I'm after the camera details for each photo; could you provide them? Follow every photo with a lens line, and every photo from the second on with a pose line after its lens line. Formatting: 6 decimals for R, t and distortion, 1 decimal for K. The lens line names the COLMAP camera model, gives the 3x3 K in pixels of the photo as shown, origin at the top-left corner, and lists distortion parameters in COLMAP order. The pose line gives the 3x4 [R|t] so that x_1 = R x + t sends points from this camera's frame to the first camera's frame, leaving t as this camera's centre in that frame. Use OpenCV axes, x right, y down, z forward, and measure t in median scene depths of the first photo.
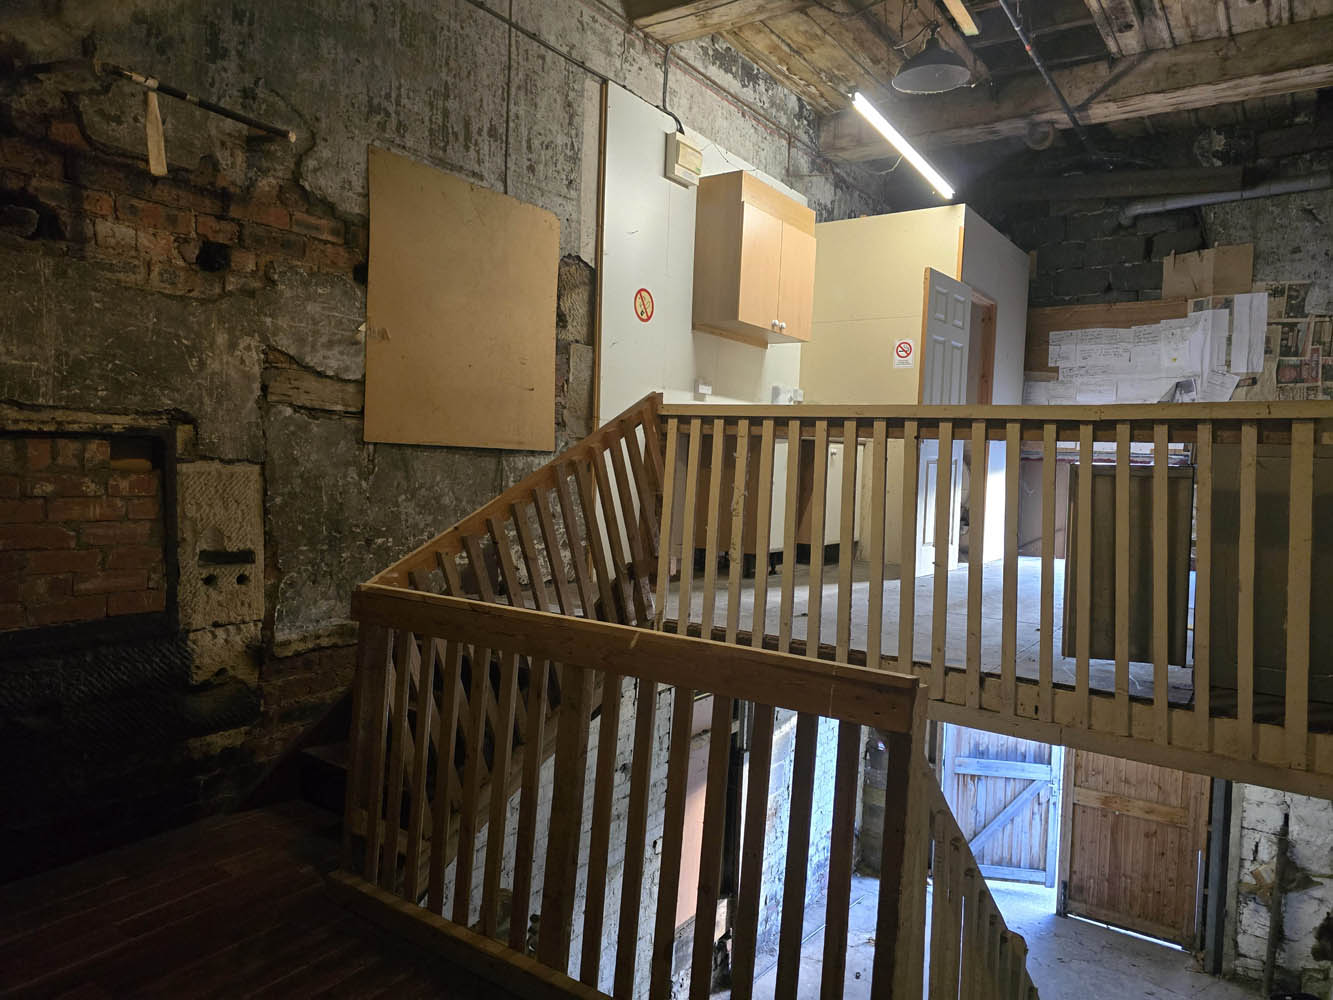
lens RADIAL K [[894.7, 0, 672.0], [0, 894.7, 493.8], [0, 0, 1]] dist [0.048446, -0.036792]
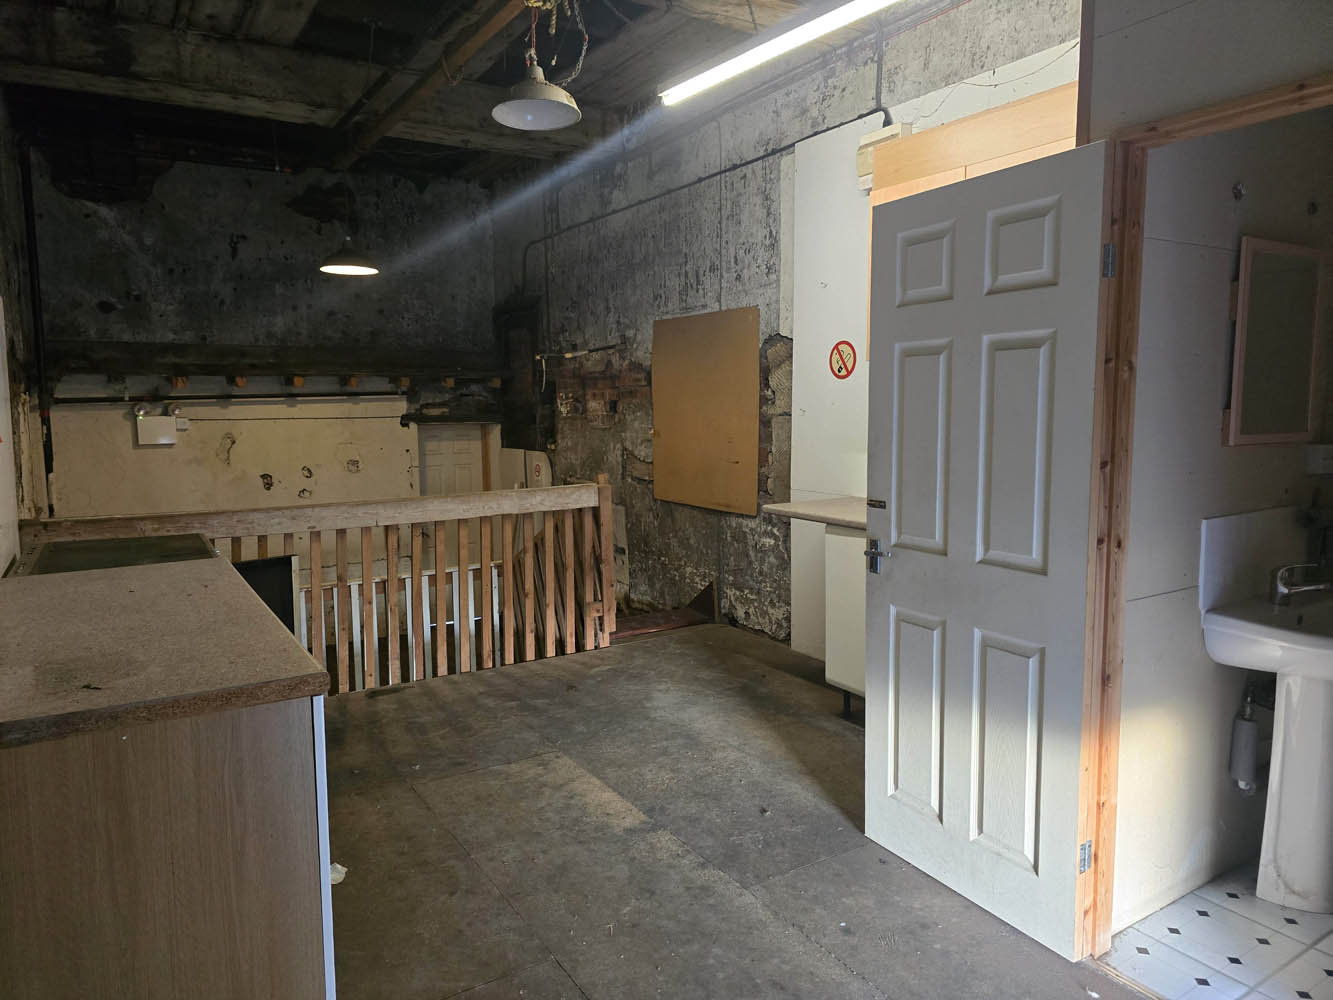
lens RADIAL K [[894.7, 0, 667.4], [0, 894.7, 498.6], [0, 0, 1]] dist [0.048446, -0.036792]
pose [[-0.394685, 0.069933, -0.916151, 0.278019], [-0.035842, 0.995168, 0.091406, -0.049587], [0.918117, 0.068914, -0.390272, 0.393927]]
